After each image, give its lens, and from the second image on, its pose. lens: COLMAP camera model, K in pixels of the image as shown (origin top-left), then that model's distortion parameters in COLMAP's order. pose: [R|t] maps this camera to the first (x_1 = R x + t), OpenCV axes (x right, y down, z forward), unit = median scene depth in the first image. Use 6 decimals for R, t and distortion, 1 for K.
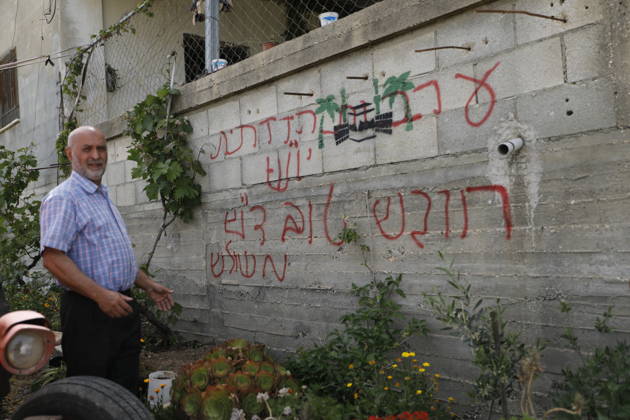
lens RADIAL K [[579.6, 0, 313.9], [0, 579.6, 212.7], [0, 0, 1]] dist [-0.010207, 0.000000]
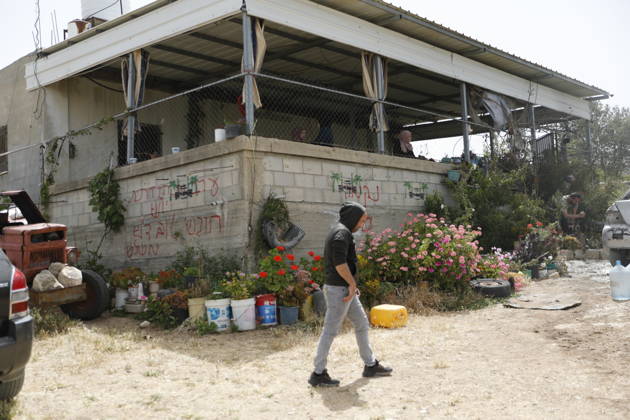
lens RADIAL K [[739.5, 0, 318.8], [0, 739.5, 210.7], [0, 0, 1]] dist [0.067853, 0.000000]
pose [[0.998901, 0.015026, 0.044402, 0.559814], [-0.012184, 0.997902, -0.063589, 0.142767], [-0.045264, 0.062978, 0.996988, -2.459258]]
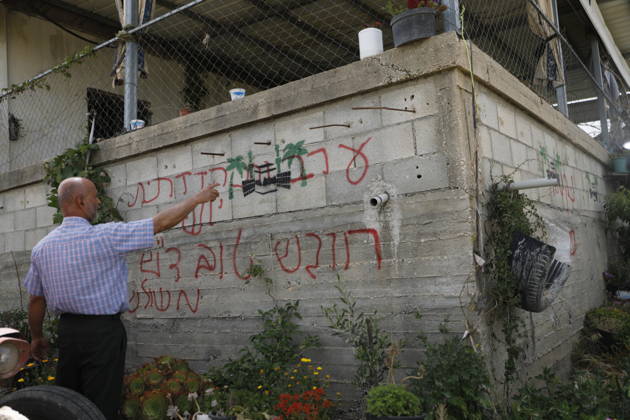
lens RADIAL K [[579.6, 0, 317.4], [0, 579.6, 210.8], [0, 0, 1]] dist [-0.010207, 0.000000]
pose [[0.979661, 0.009214, 0.200450, -0.057258], [0.008404, 0.996185, -0.086866, 0.021427], [-0.200486, 0.086784, 0.975845, -0.227545]]
